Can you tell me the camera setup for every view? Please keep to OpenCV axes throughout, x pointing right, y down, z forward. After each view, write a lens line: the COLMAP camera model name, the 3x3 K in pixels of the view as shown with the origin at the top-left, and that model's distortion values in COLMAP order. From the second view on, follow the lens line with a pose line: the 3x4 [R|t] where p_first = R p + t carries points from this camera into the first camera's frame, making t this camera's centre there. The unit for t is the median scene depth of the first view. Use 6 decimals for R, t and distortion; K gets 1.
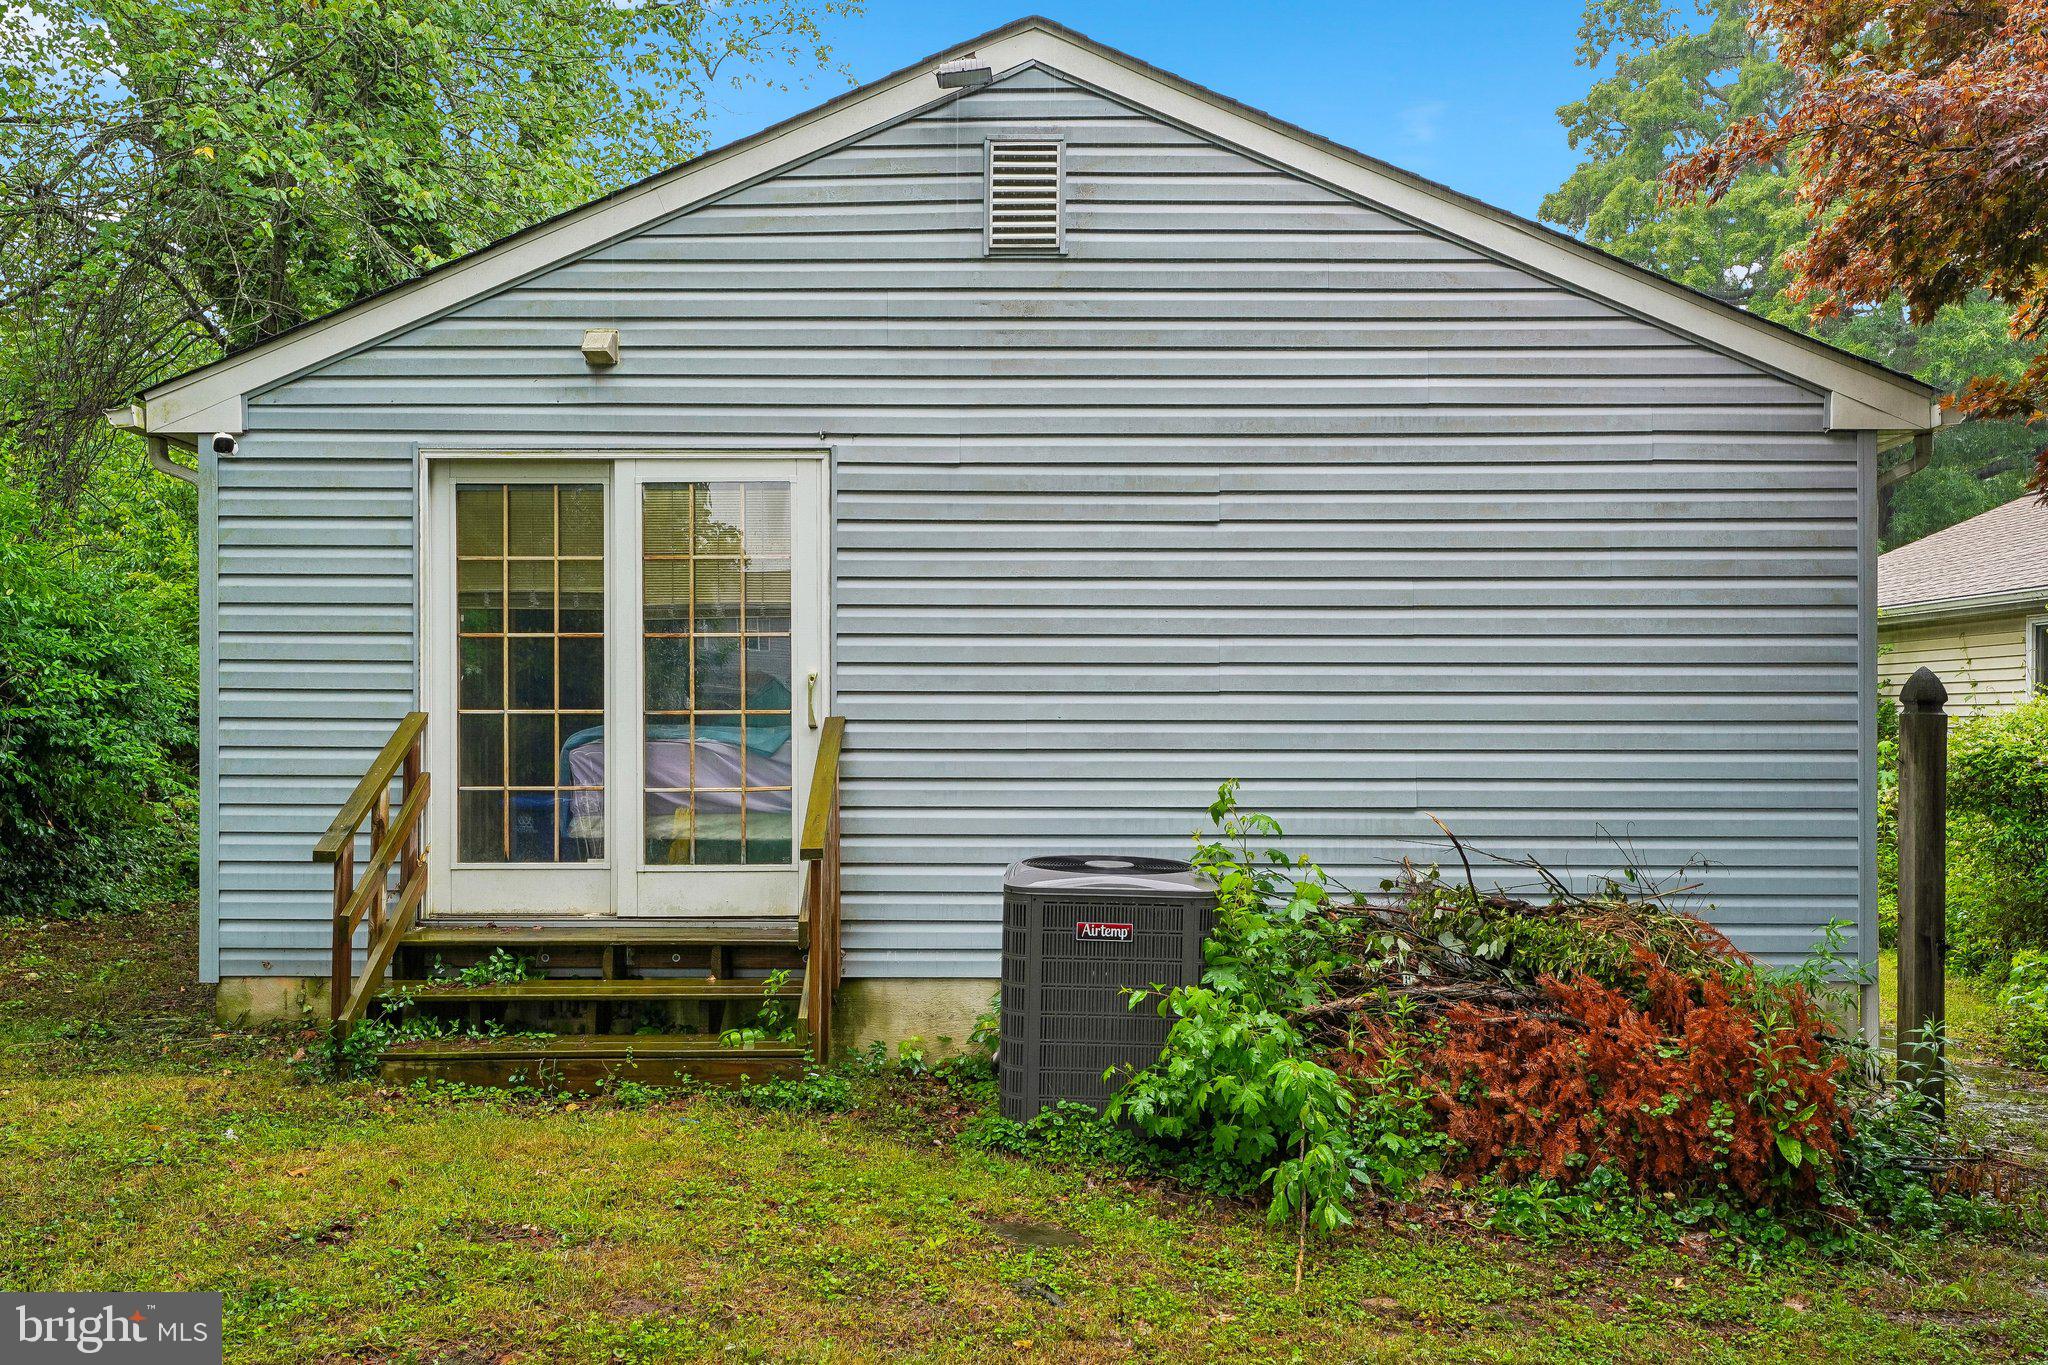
lens RADIAL K [[1652.1, 0, 1020.8], [0, 1652.1, 717.6], [0, 0, 1]] dist [0.021037, -0.001947]
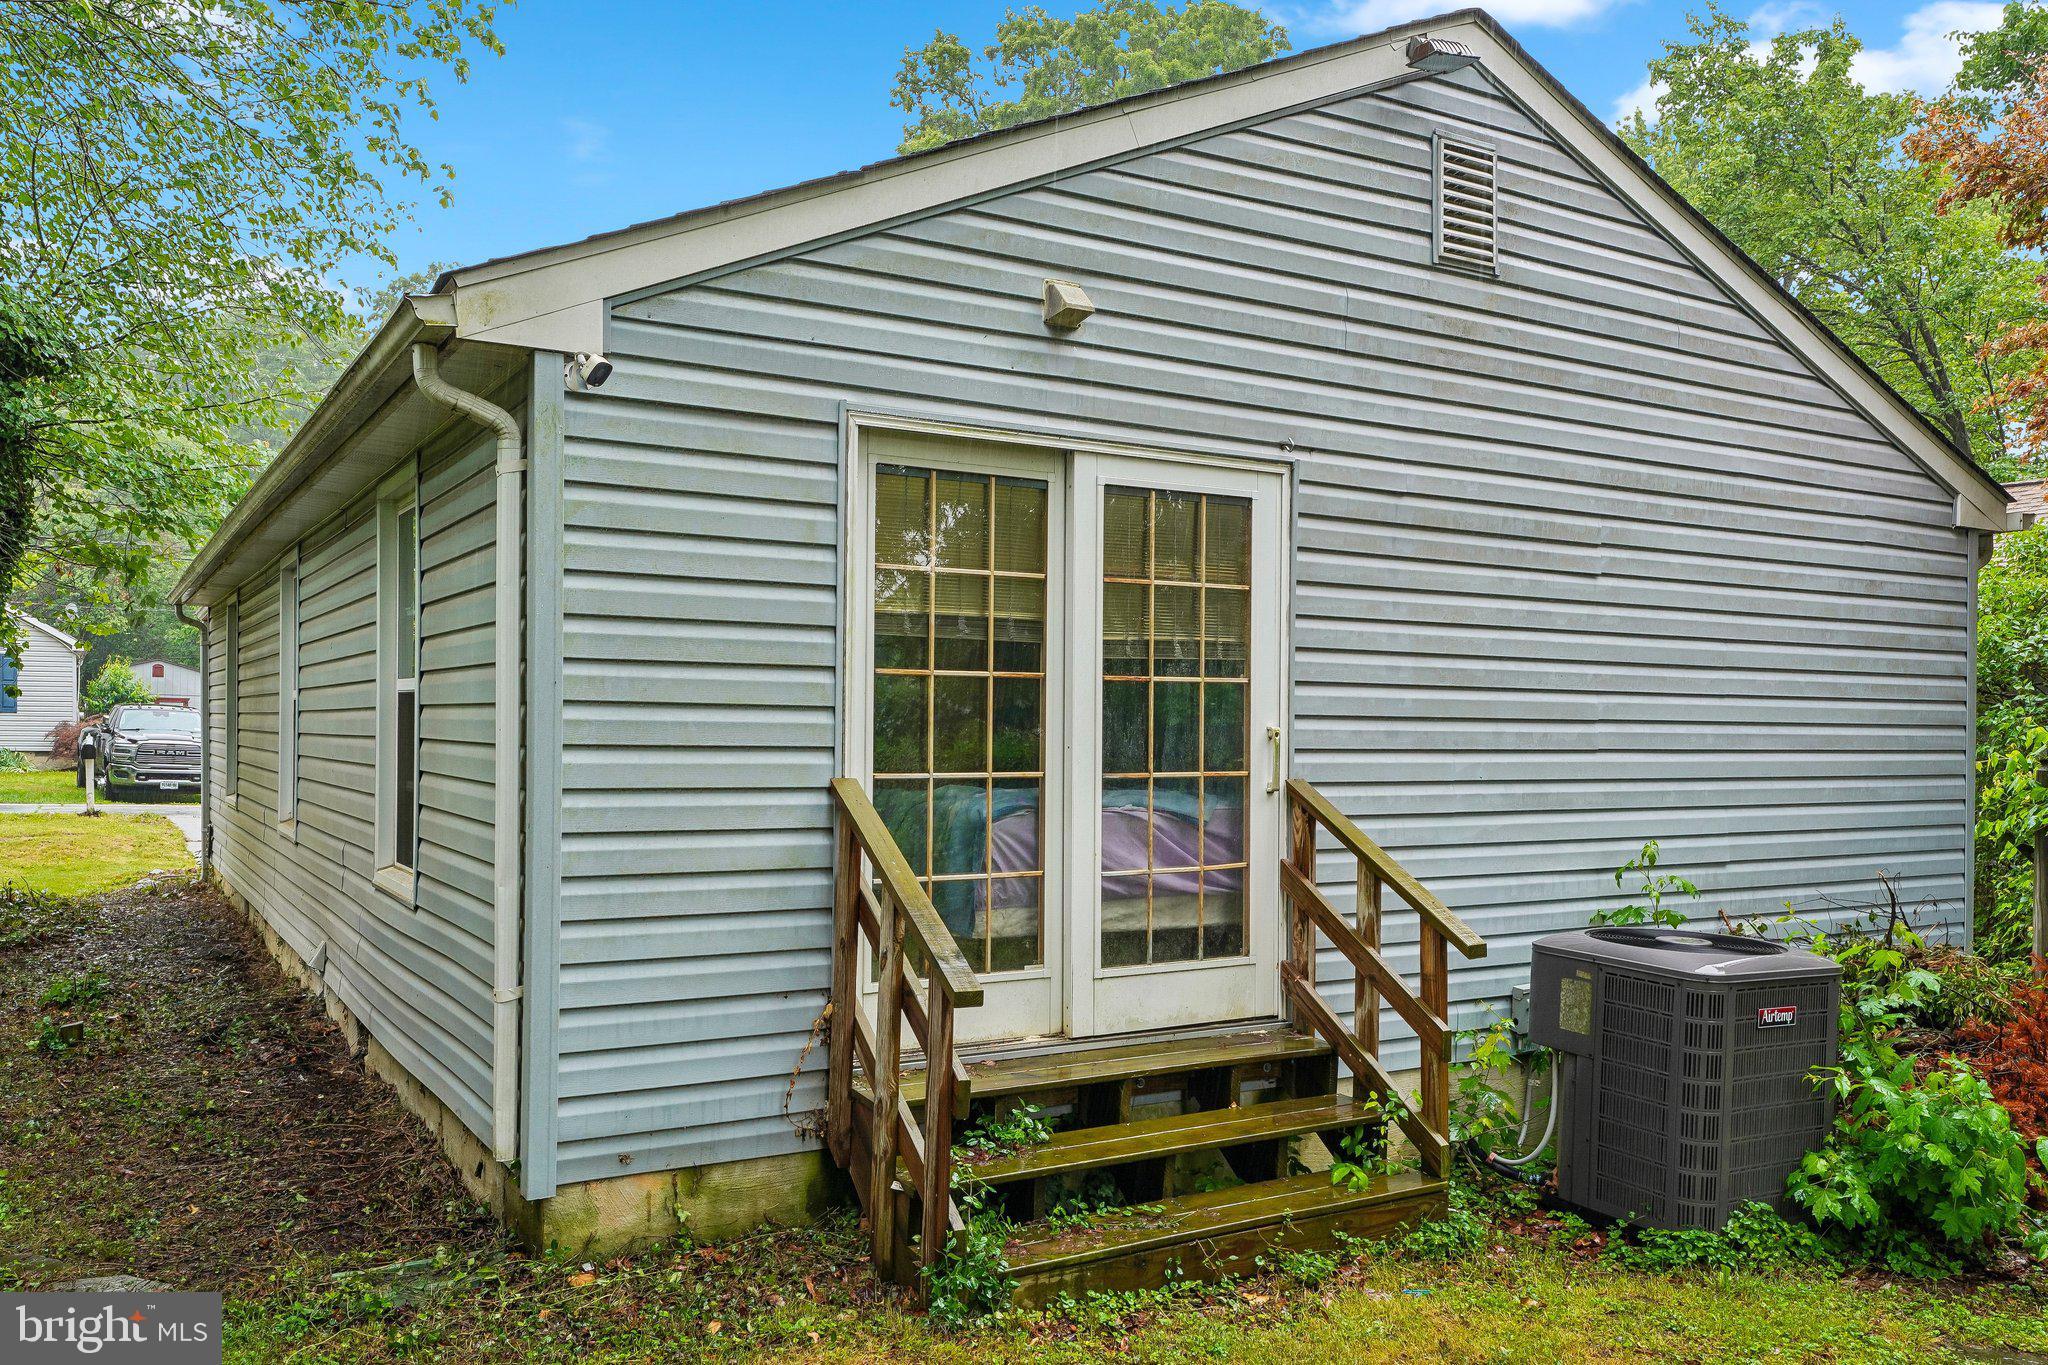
lens RADIAL K [[1652.1, 0, 1020.8], [0, 1652.1, 717.6], [0, 0, 1]] dist [0.021037, -0.001947]
pose [[0.843110, 0.009235, 0.537662, -0.685108], [-0.012051, 0.999926, 0.001722, -0.031737], [-0.537606, -0.007931, 0.843159, 0.357641]]
